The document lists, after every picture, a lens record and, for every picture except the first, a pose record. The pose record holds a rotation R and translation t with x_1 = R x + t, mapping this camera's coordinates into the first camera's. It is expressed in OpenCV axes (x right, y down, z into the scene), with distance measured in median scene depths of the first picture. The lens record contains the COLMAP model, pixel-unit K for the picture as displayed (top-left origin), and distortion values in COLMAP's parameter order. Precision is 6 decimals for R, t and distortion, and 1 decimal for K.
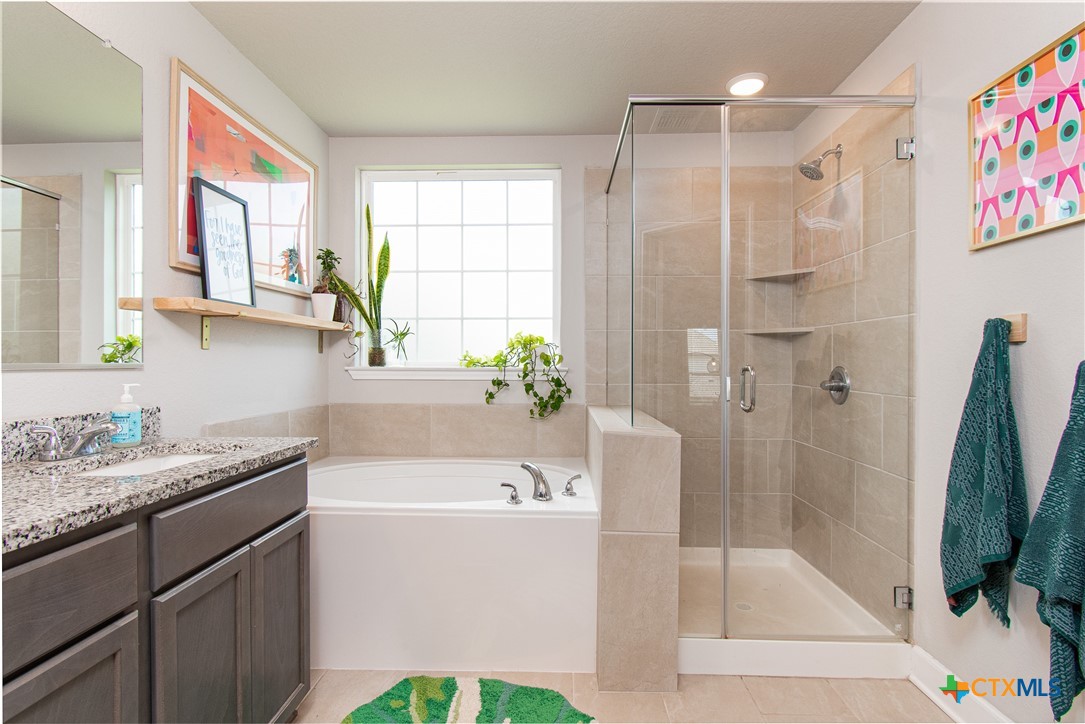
lens RADIAL K [[547.7, 0, 544.4], [0, 547.7, 365.2], [0, 0, 1]] dist [0.001767, 0.000131]
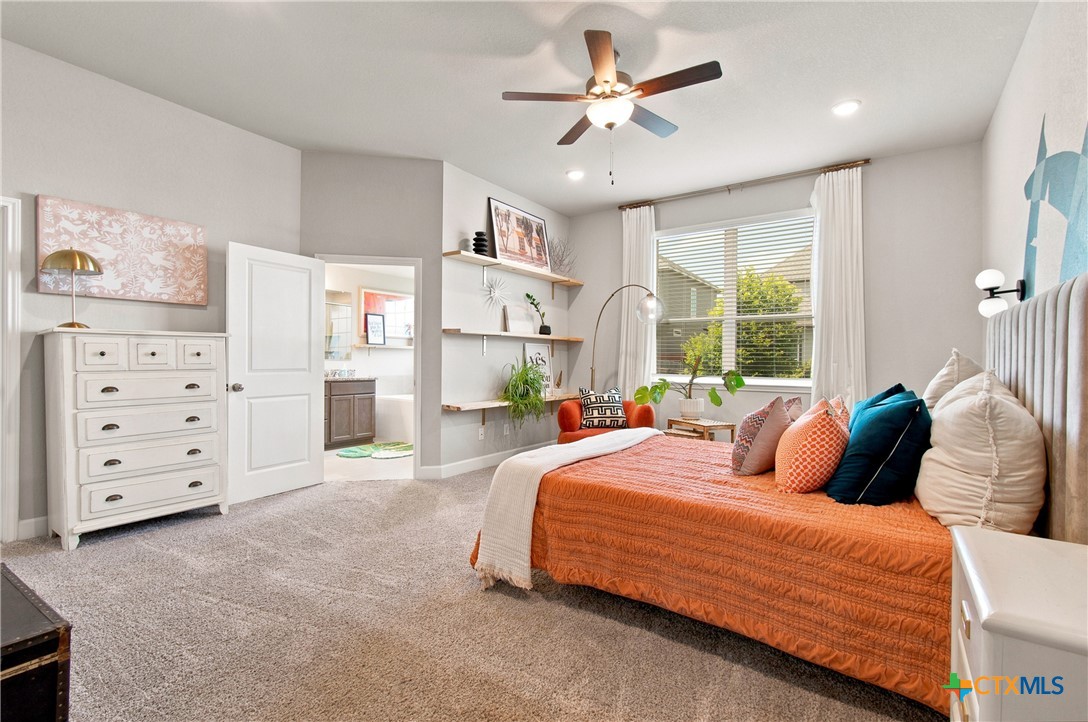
lens RADIAL K [[509.5, 0, 544.7], [0, 509.5, 360.8], [0, 0, 1]] dist [-0.000600, -0.000552]
pose [[0.841733, 0.005946, -0.539861, 2.470364], [-0.003207, 0.999977, 0.006014, -0.020792], [0.539884, -0.003330, 0.841733, -1.426529]]
